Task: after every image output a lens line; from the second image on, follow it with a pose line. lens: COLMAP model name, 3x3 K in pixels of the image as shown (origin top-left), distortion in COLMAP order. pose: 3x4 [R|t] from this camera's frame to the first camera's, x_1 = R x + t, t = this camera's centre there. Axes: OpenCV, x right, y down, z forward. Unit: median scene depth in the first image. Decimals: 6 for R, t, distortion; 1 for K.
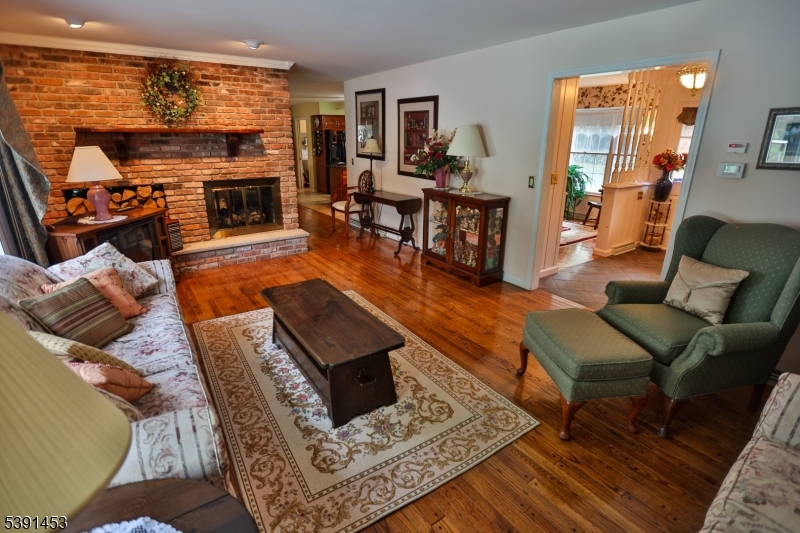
lens RADIAL K [[384.7, 0, 403.0], [0, 384.7, 267.7], [0, 0, 1]] dist [-0.046160, 0.015512]
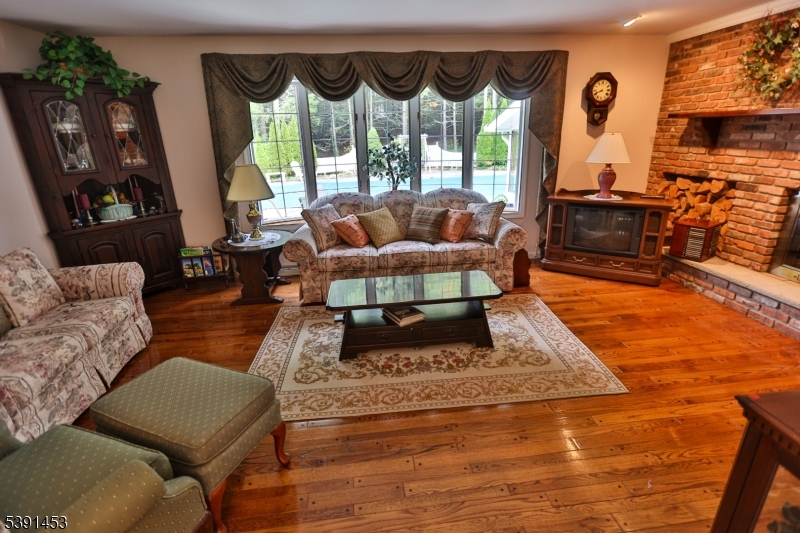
lens RADIAL K [[391.3, 0, 403.3], [0, 391.3, 269.8], [0, 0, 1]] dist [-0.015345, 0.000726]
pose [[-0.481665, 0.296226, -0.824772, 0.452270], [-0.256919, 0.852055, 0.456065, -0.273335], [0.837849, 0.431570, -0.334299, 0.824917]]
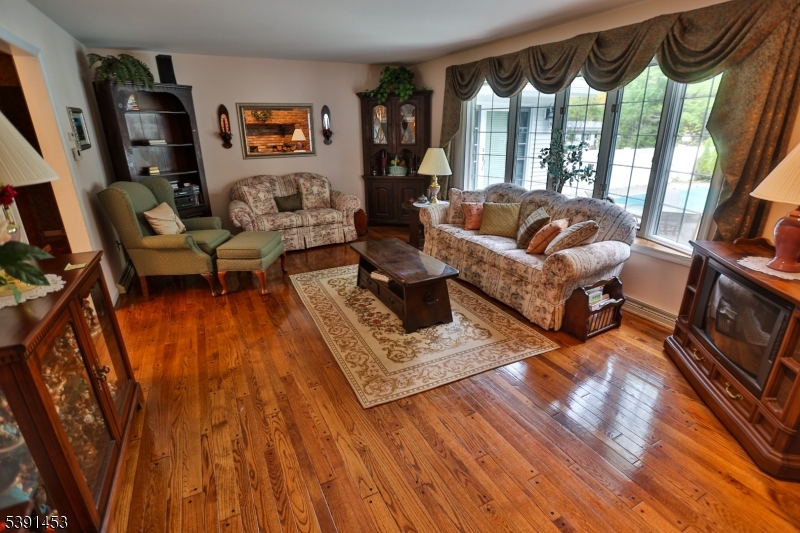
lens RADIAL K [[384.7, 0, 403.0], [0, 384.7, 267.7], [0, 0, 1]] dist [-0.046160, 0.015512]
pose [[-0.990695, -0.048520, 0.127160, -0.243540], [0.041206, 0.783522, 0.619996, -0.426612], [-0.129715, 0.619467, -0.774232, 1.275423]]
